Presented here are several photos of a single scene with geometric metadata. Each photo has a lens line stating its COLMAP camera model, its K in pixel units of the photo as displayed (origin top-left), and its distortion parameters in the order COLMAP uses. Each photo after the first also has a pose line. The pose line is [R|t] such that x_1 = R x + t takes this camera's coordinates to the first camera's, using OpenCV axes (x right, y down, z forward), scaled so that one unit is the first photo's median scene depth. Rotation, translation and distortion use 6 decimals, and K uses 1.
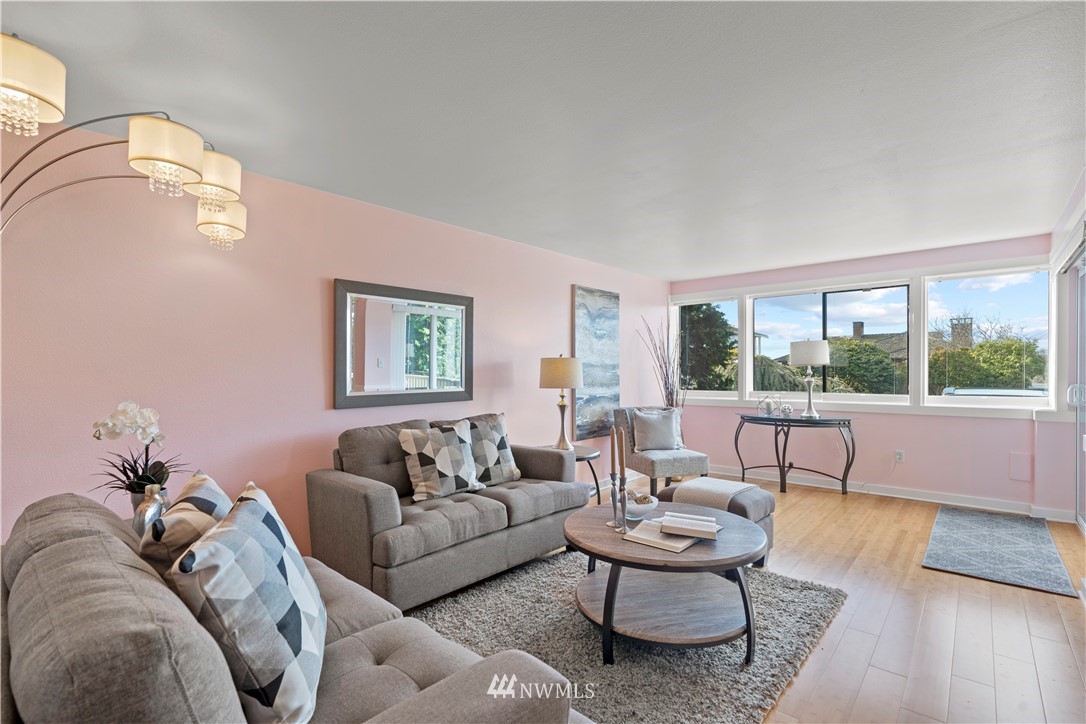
lens RADIAL K [[491.2, 0, 539.8], [0, 491.2, 363.2], [0, 0, 1]] dist [-0.008955, 0.000889]
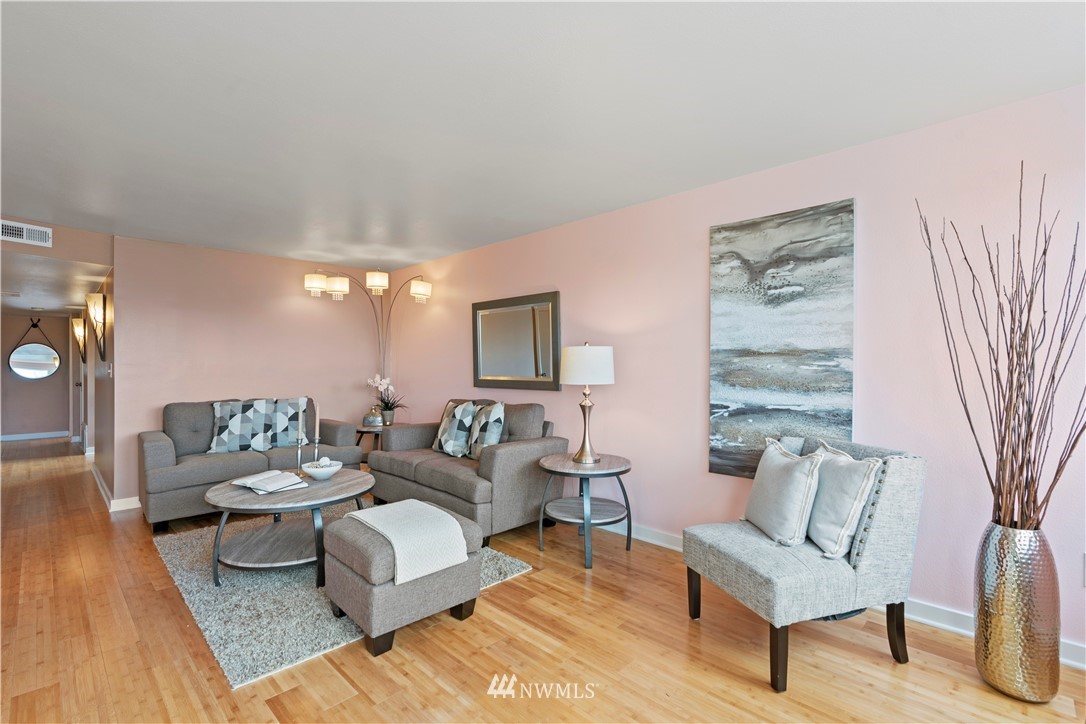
lens RADIAL K [[491.2, 0, 539.8], [0, 491.2, 363.2], [0, 0, 1]] dist [-0.008955, 0.000889]
pose [[-0.037314, -0.004362, -0.999294, 0.698268], [0.010961, 0.999929, -0.004774, 0.017014], [0.999243, -0.011132, -0.037263, 0.777312]]
